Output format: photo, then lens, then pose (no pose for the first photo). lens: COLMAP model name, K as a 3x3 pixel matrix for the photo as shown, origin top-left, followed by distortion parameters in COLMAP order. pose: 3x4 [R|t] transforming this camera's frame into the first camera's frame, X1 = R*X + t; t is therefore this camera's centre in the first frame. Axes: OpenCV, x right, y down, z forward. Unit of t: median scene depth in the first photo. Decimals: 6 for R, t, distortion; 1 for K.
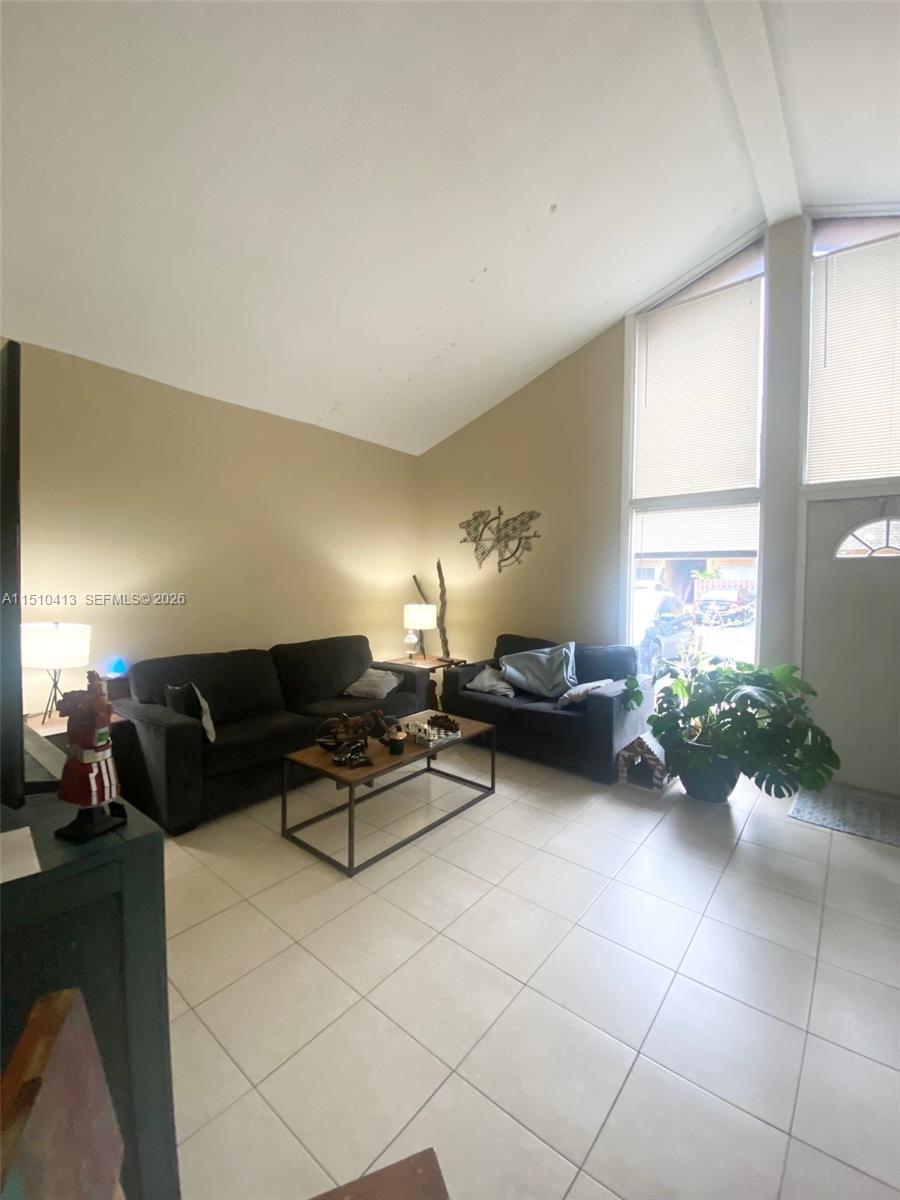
lens RADIAL K [[490.5, 0, 451.6], [0, 490.5, 592.1], [0, 0, 1]] dist [0.007954, -0.014702]
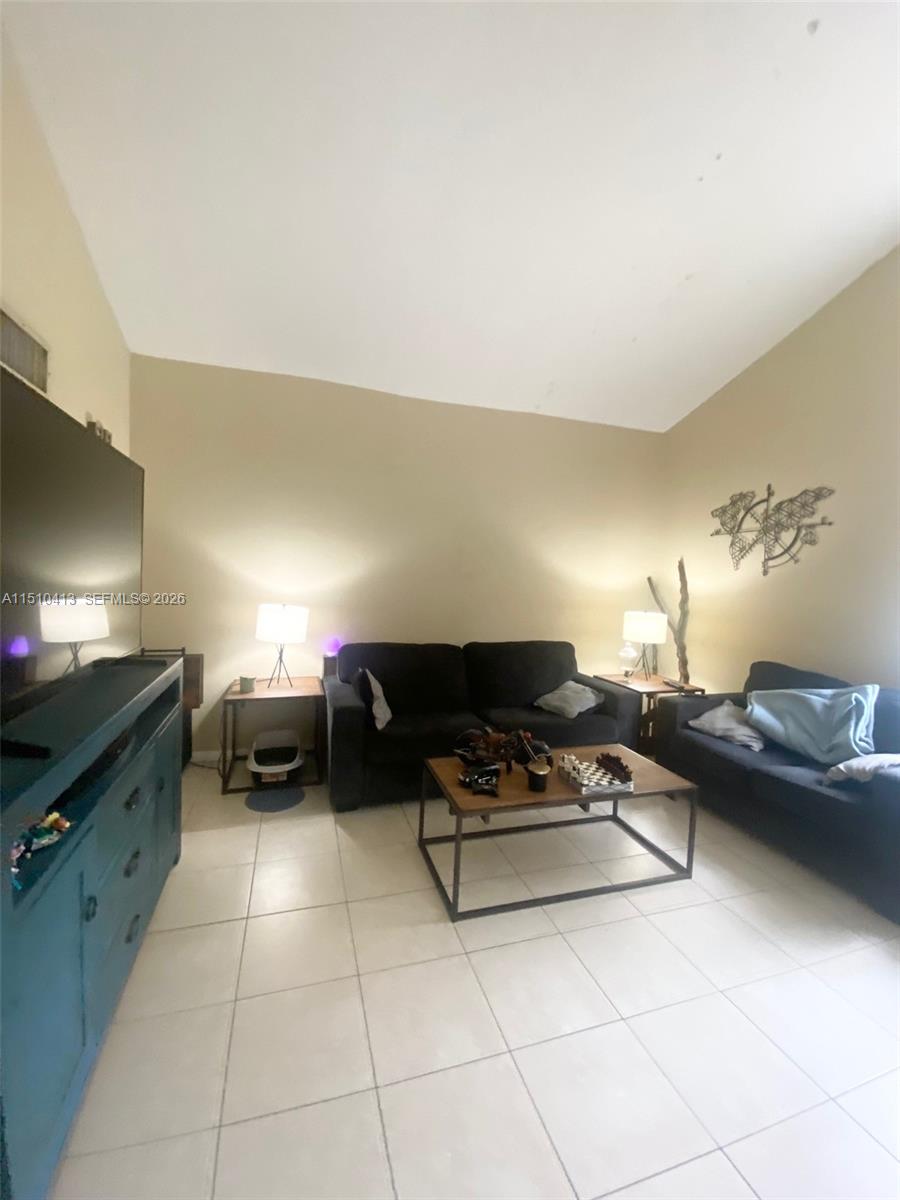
lens RADIAL K [[490.5, 0, 438.3], [0, 490.5, 594.5], [0, 0, 1]] dist [0.007954, -0.014702]
pose [[0.829802, 0.047112, -0.556065, 0.124905], [-0.048032, 0.998762, 0.012942, 0.002556], [0.555986, 0.015970, 0.831038, 0.152872]]
